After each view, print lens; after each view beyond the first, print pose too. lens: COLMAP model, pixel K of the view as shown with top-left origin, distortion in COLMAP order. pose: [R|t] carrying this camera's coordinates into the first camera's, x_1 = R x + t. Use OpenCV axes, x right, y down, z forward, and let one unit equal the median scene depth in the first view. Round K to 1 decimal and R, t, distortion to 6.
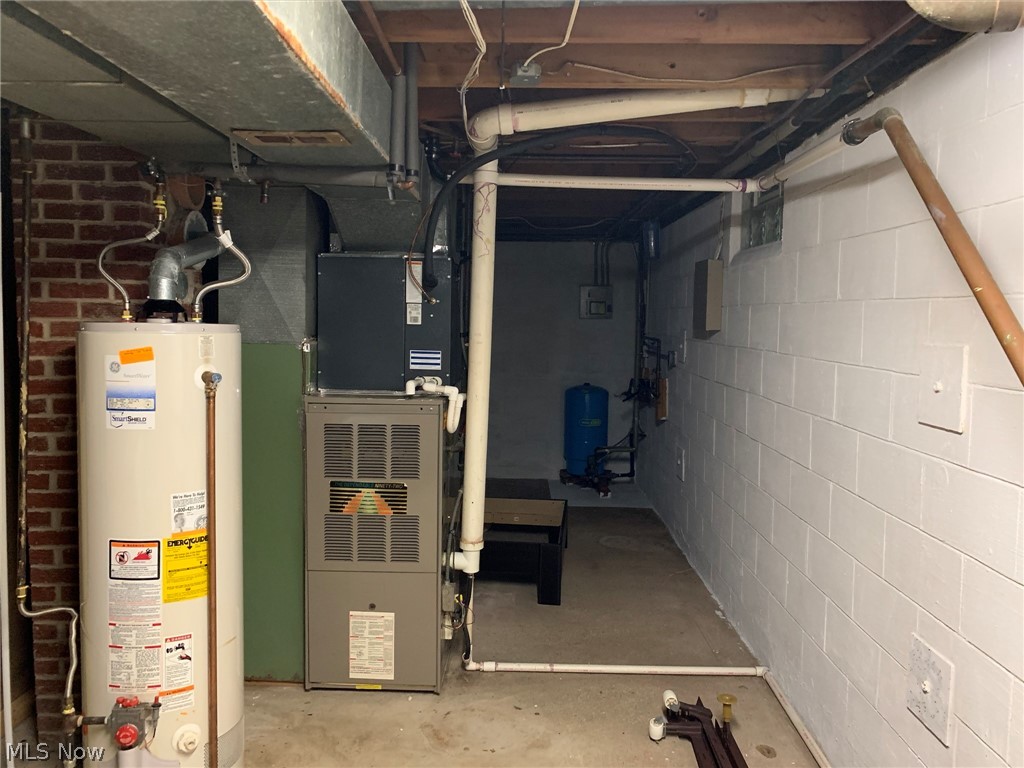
lens RADIAL K [[784.0, 0, 507.6], [0, 784.0, 378.0], [0, 0, 1]] dist [0.008880, 0.001297]
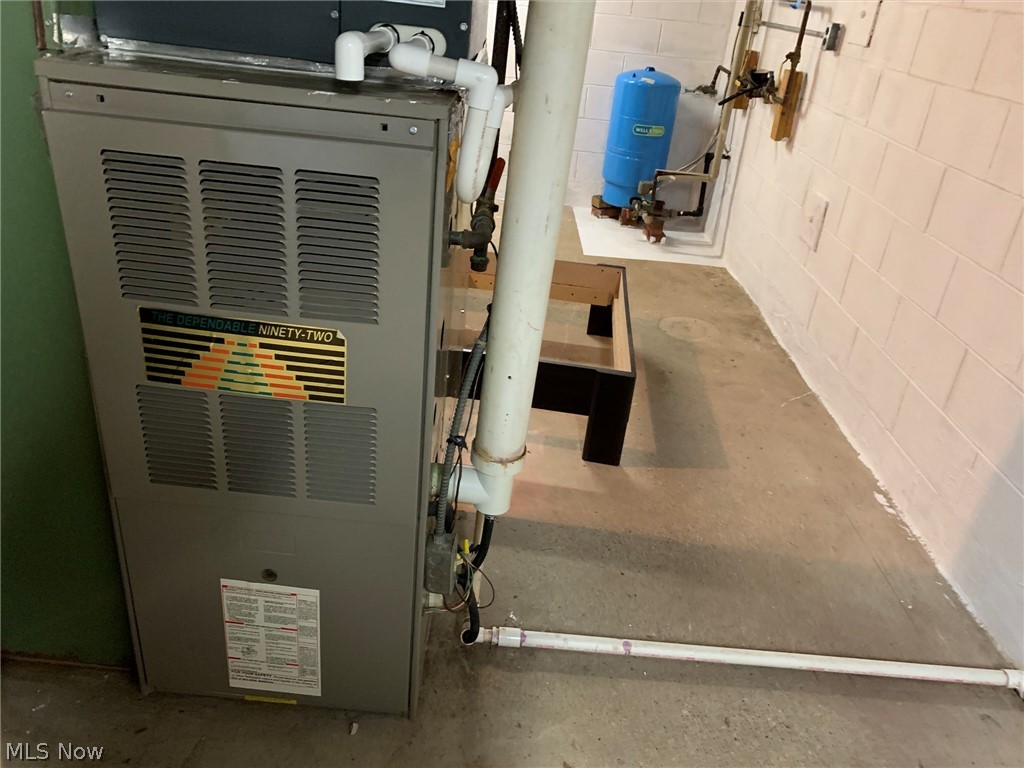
lens RADIAL K [[784.0, 0, 507.6], [0, 784.0, 378.0], [0, 0, 1]] dist [0.008880, 0.001297]
pose [[0.997134, 0.064520, 0.039506, -0.061396], [-0.074750, 0.920723, 0.382990, 0.005369], [-0.011664, -0.384845, 0.922907, 0.623781]]
